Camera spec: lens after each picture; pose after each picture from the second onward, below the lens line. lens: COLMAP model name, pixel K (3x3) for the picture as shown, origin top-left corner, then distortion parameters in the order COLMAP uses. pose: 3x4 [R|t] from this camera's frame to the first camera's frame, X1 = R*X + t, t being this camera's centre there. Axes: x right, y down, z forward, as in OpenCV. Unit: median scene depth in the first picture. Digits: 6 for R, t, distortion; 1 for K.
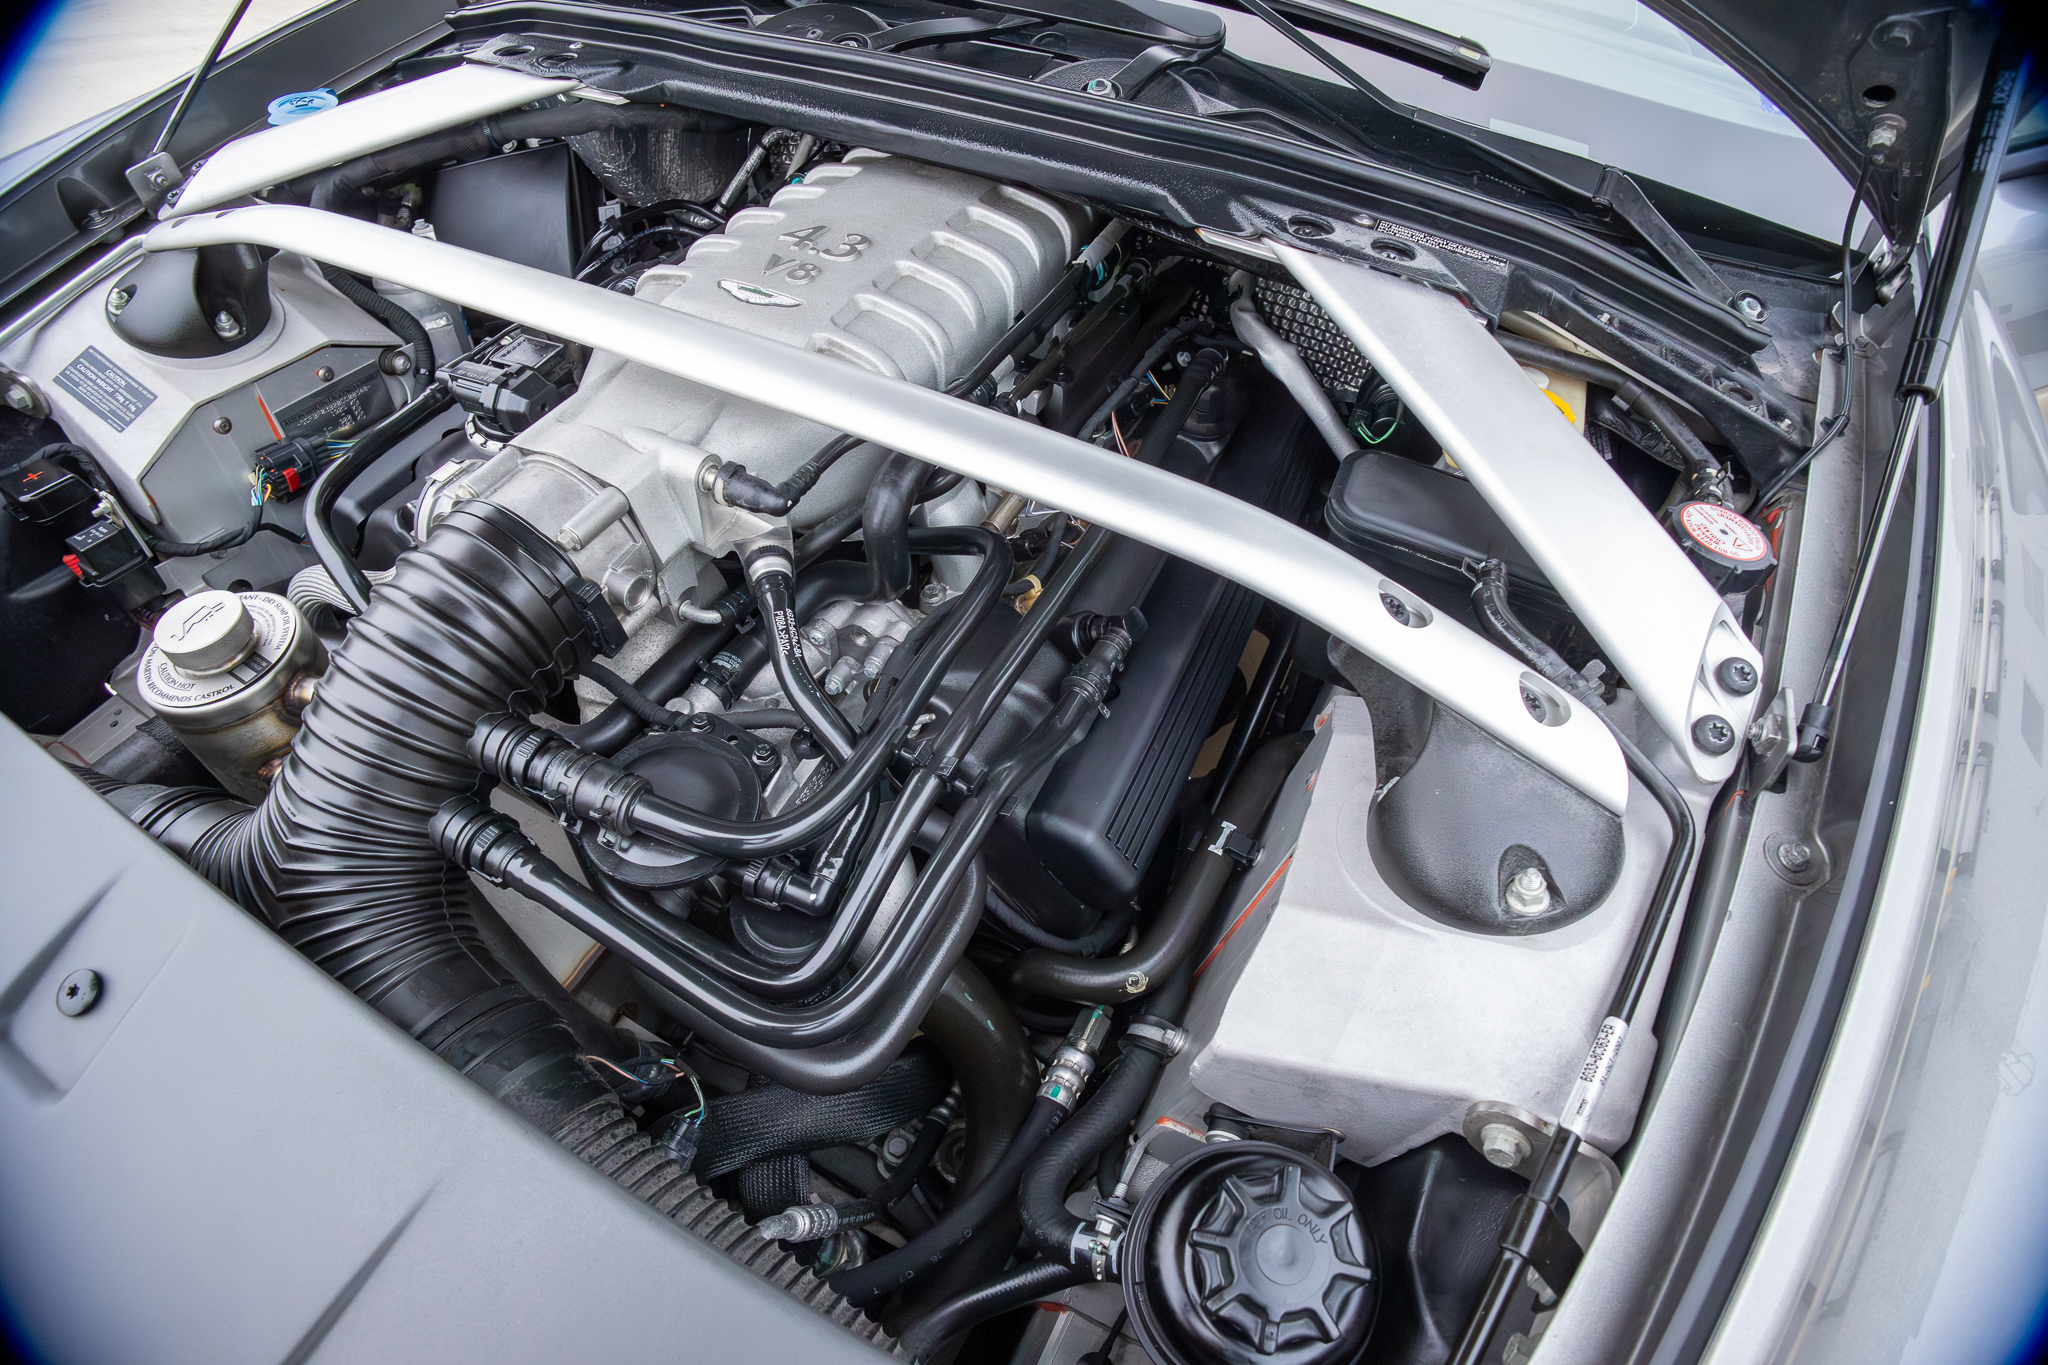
lens RADIAL K [[935.3, 0, 1003.1], [0, 935.3, 686.5], [0, 0, 1]] dist [-0.133667, 0.026381]
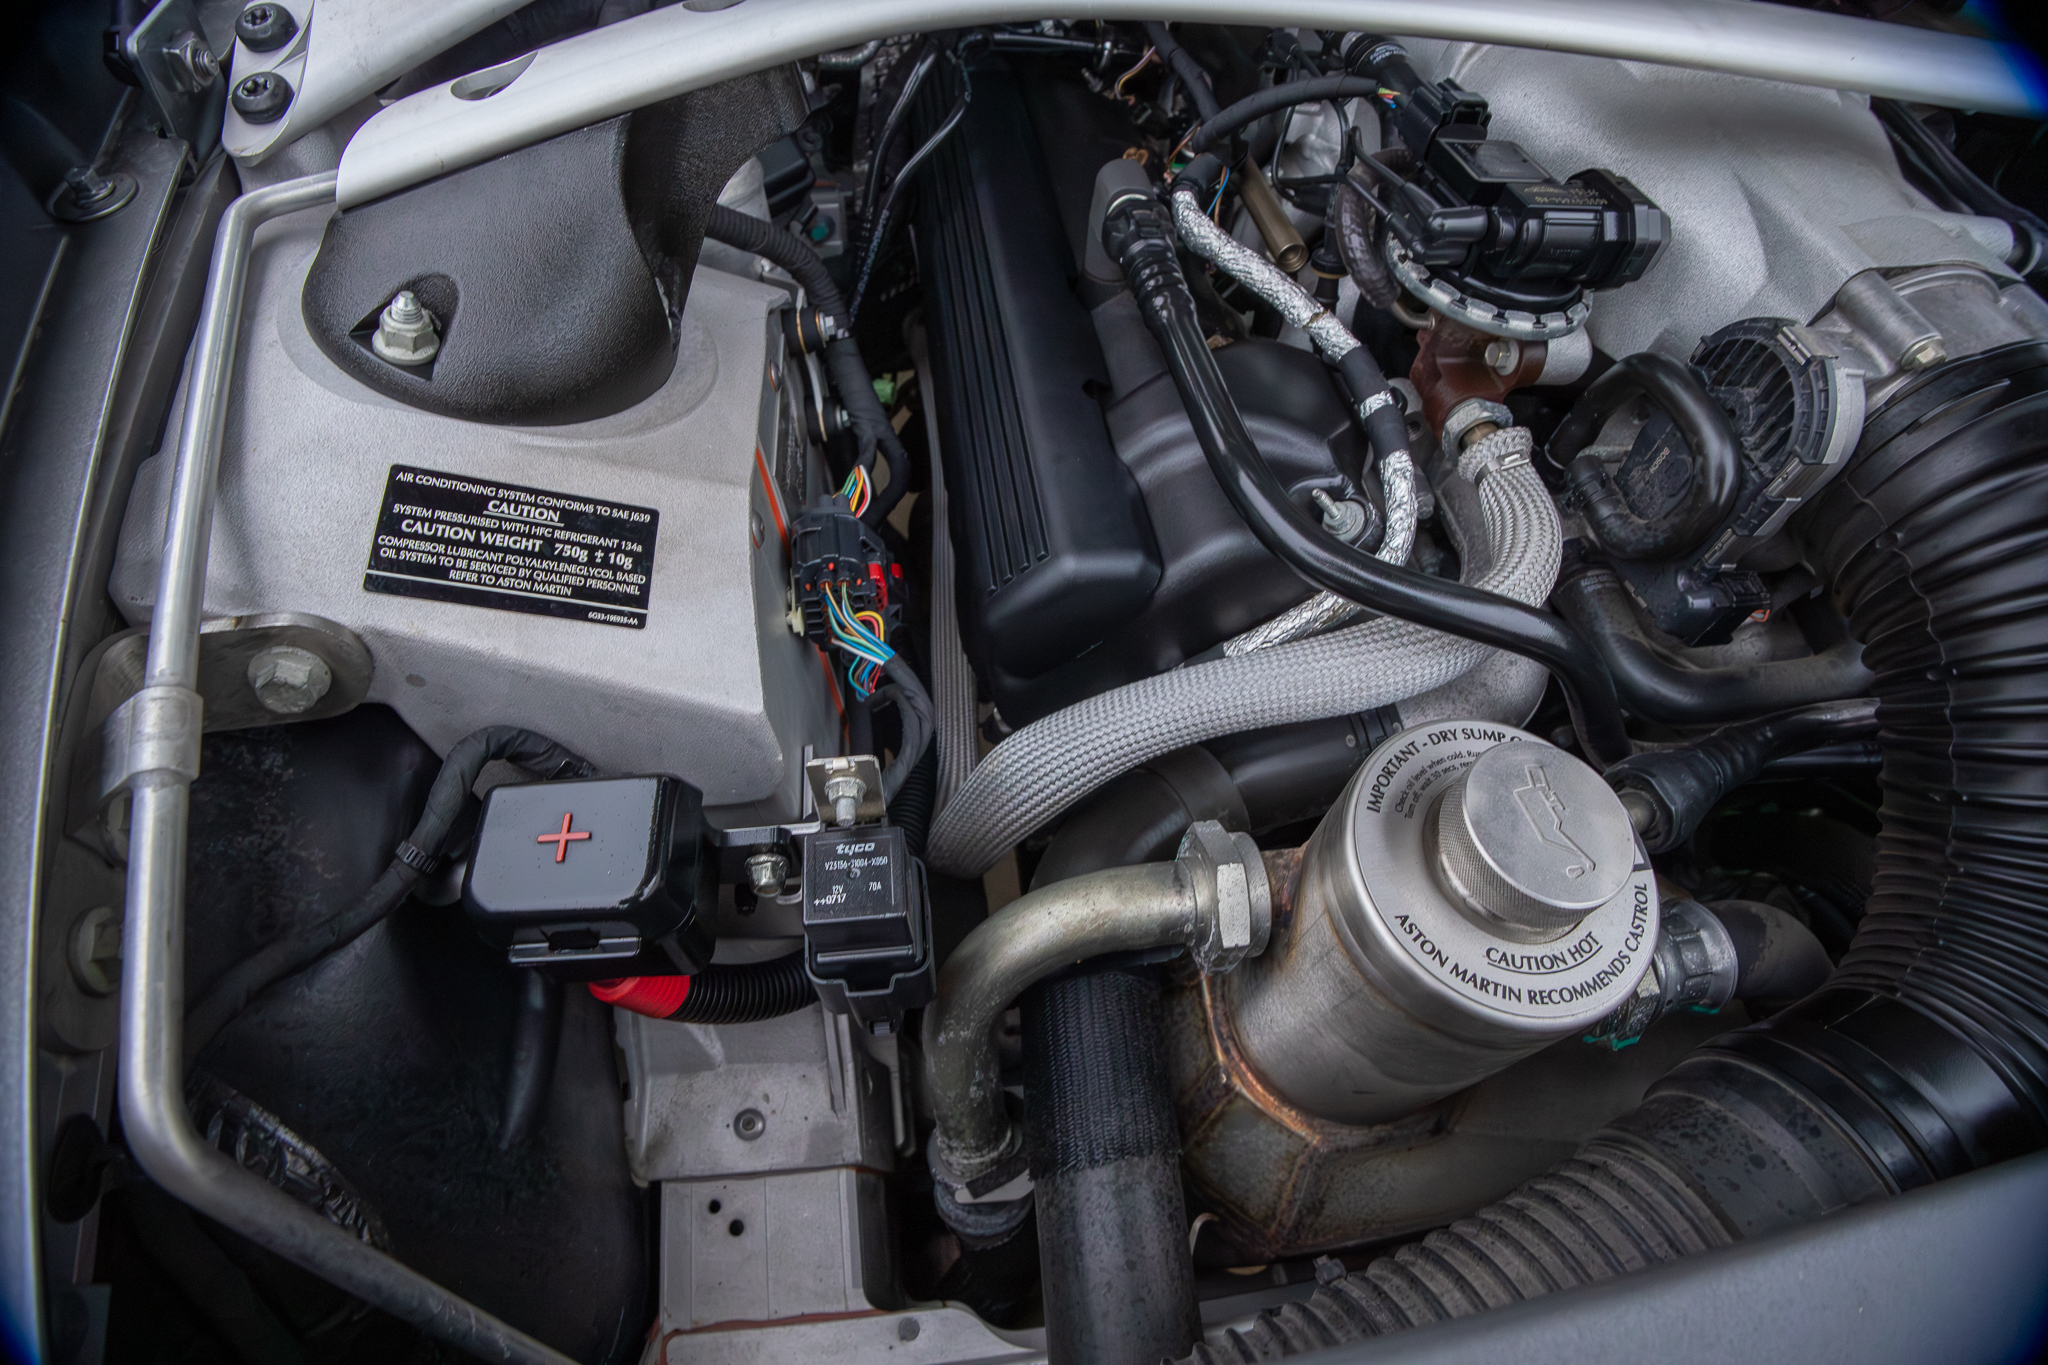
lens RADIAL K [[935.2, 0, 1024.0], [0, 935.2, 682.5], [0, 0, 1]] dist [-0.140272, 0.033194]
pose [[0.826927, -0.469288, 0.309774, -1.270049], [0.428304, 0.882615, 0.193767, -0.347589], [-0.364344, -0.027554, 0.930857, 0.633064]]
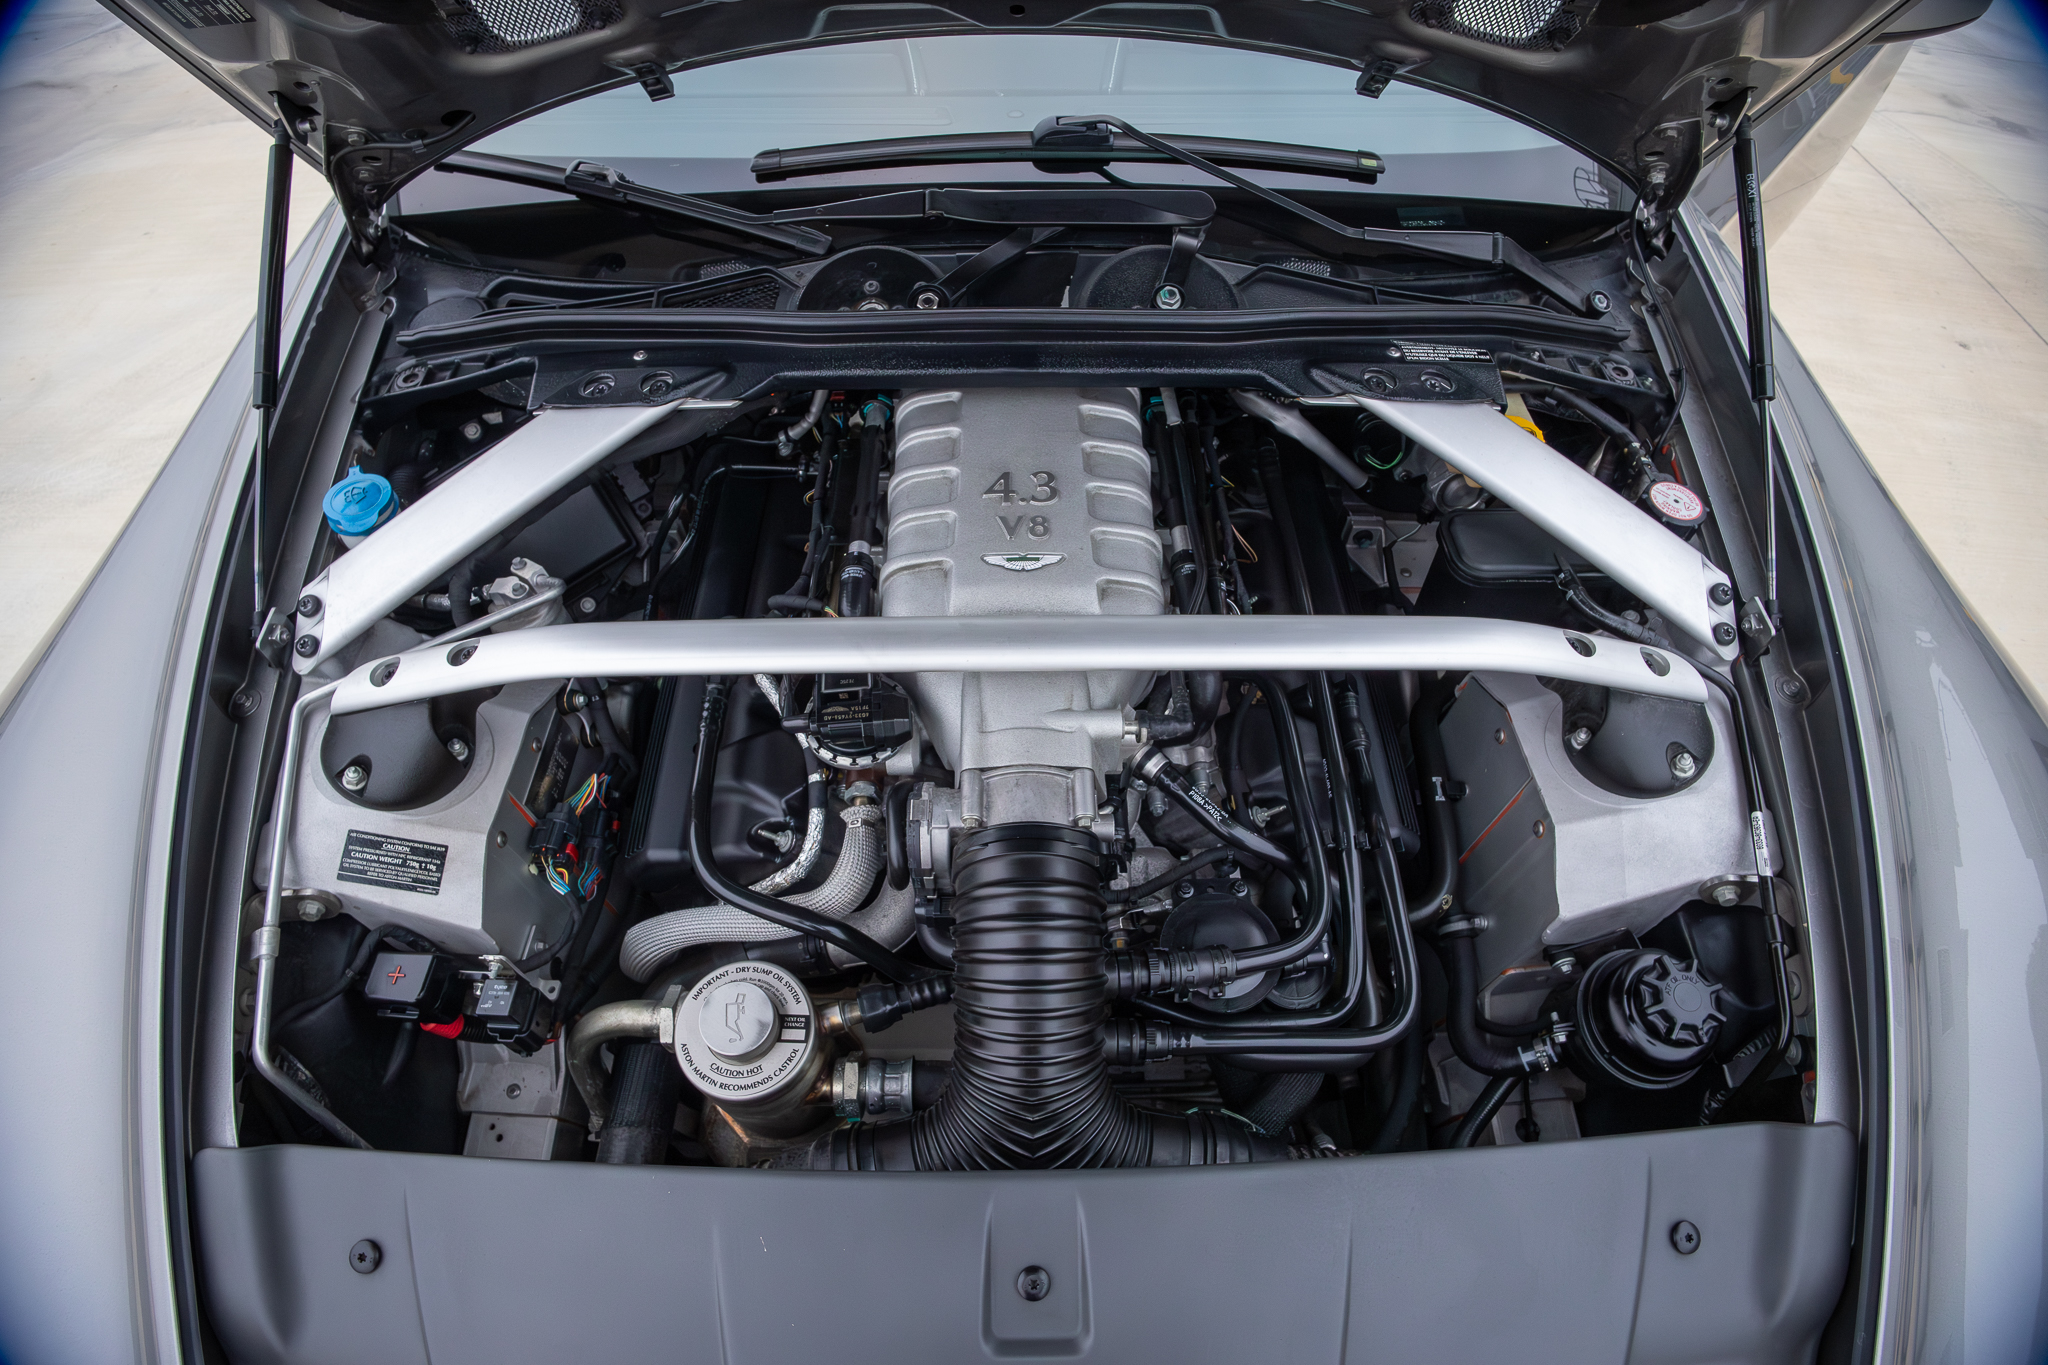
lens RADIAL K [[962.4, 0, 1019.9], [0, 962.4, 705.3], [0, 0, 1]] dist [-0.150748, 0.041620]
pose [[0.886851, -0.409918, 0.213221, -0.689120], [0.384431, 0.910607, 0.151682, -0.491273], [-0.256337, -0.052551, 0.965158, -0.296105]]
